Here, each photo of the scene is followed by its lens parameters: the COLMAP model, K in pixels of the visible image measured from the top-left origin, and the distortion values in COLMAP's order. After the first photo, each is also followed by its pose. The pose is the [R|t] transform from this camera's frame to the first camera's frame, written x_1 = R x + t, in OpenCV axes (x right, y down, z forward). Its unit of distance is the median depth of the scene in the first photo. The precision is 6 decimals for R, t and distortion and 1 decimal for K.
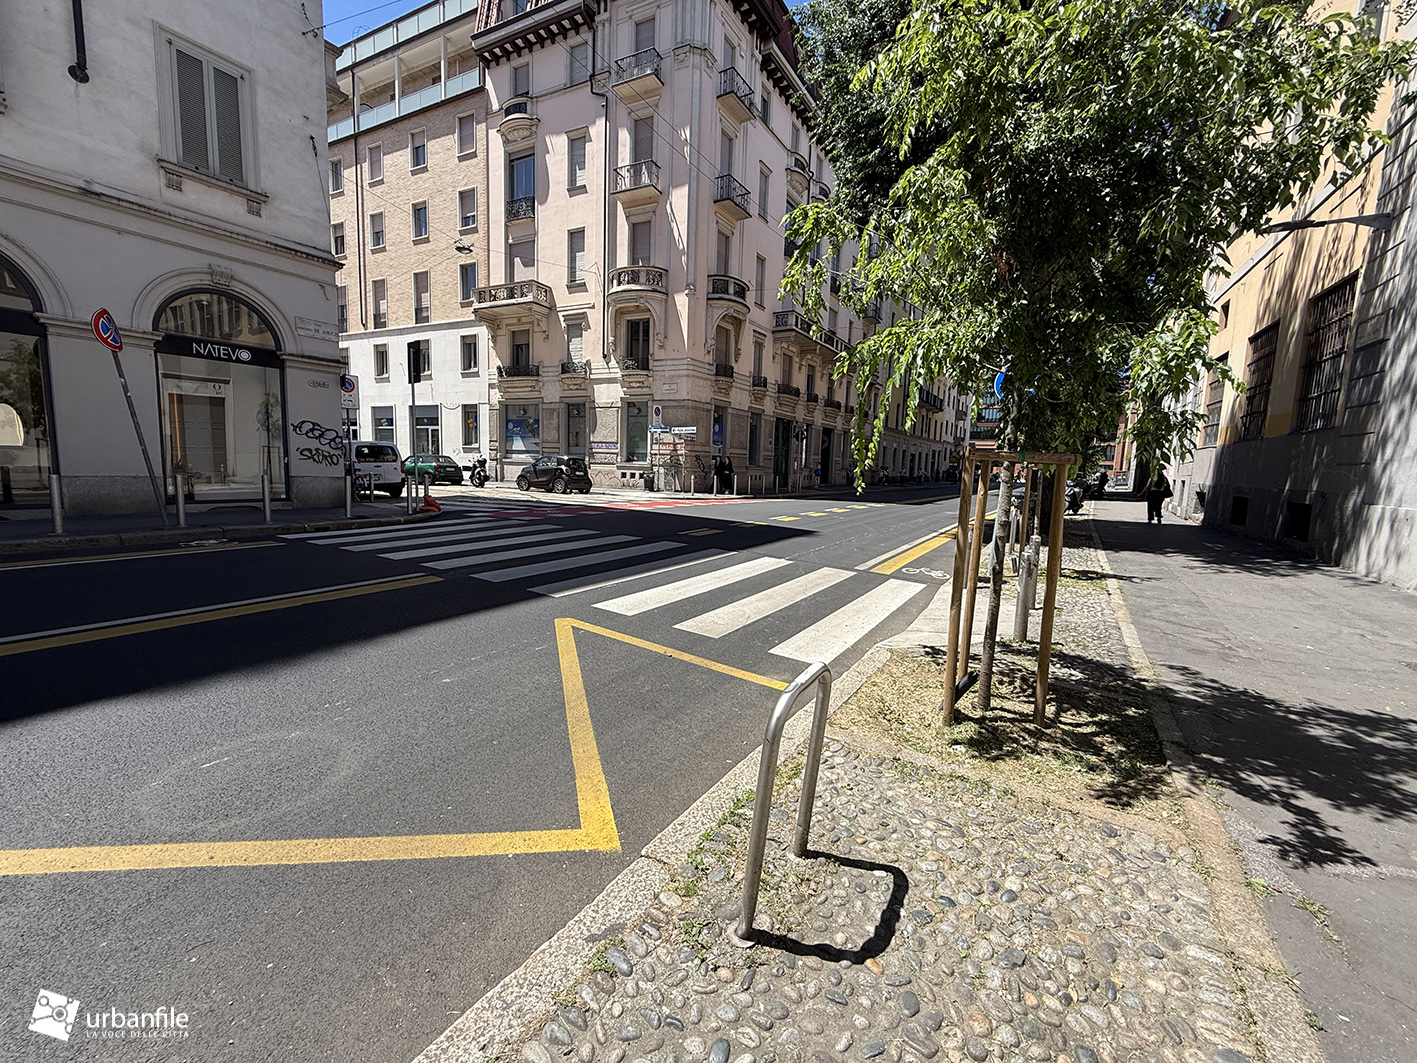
lens RADIAL K [[578.8, 0, 708.5], [0, 578.8, 531.5], [0, 0, 1]] dist [0.000335, 0.000146]
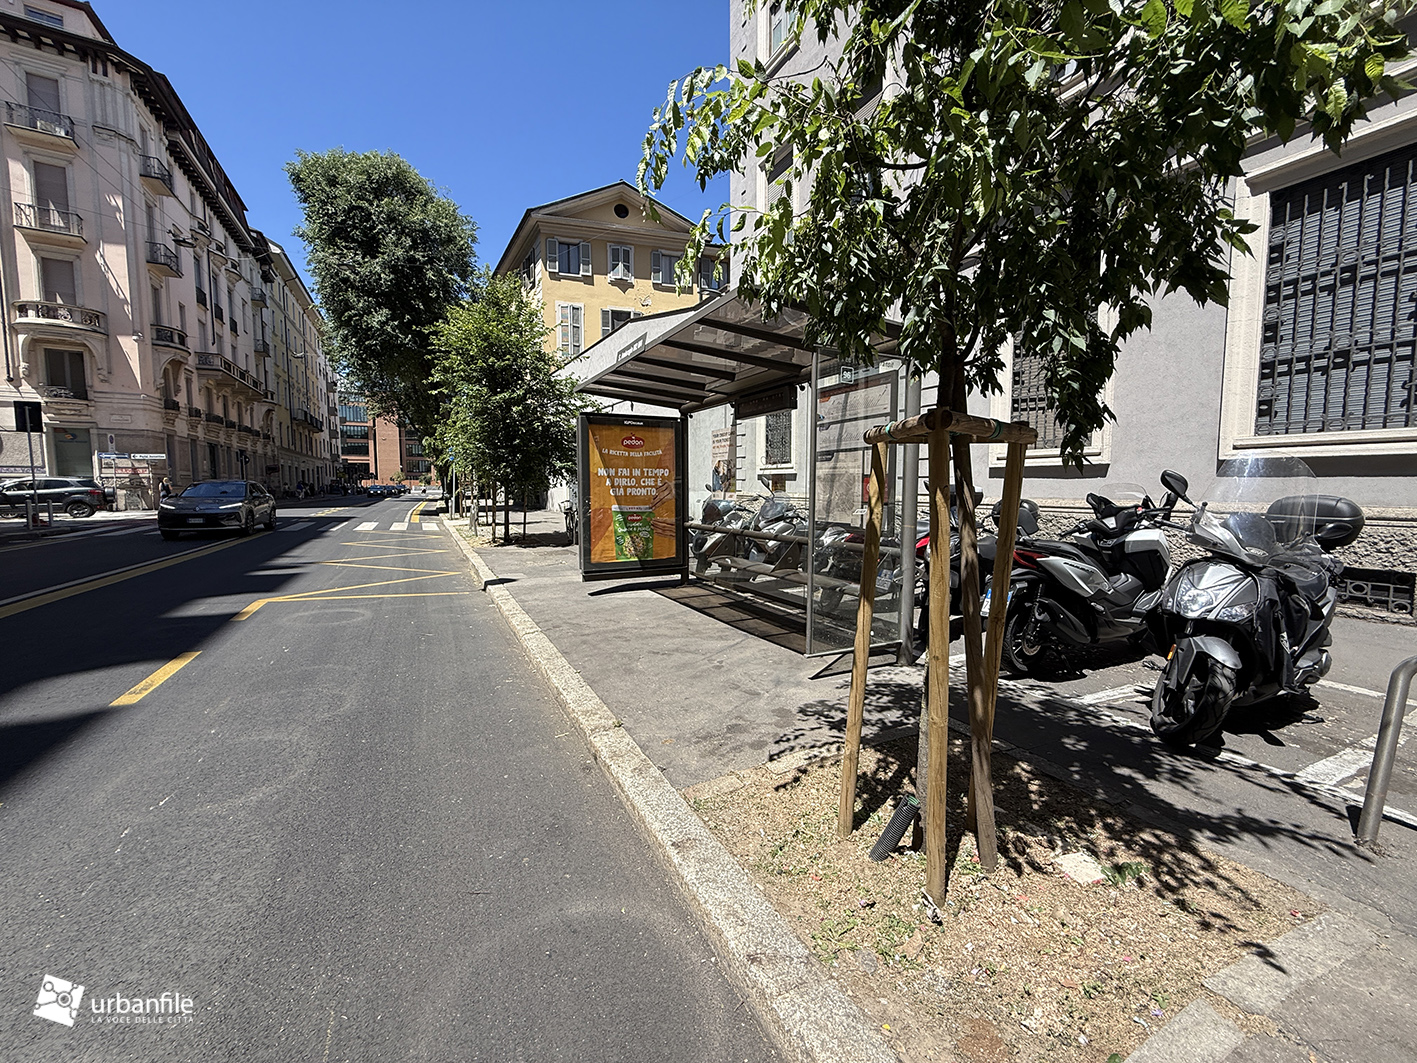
lens RADIAL K [[578.8, 0, 708.5], [0, 578.8, 531.5], [0, 0, 1]] dist [0.000335, 0.000146]
pose [[0.519495, -0.102457, 0.848309, -0.442166], [0.118570, 0.991824, 0.047179, 0.049800], [-0.846207, 0.076074, 0.527396, -0.526419]]
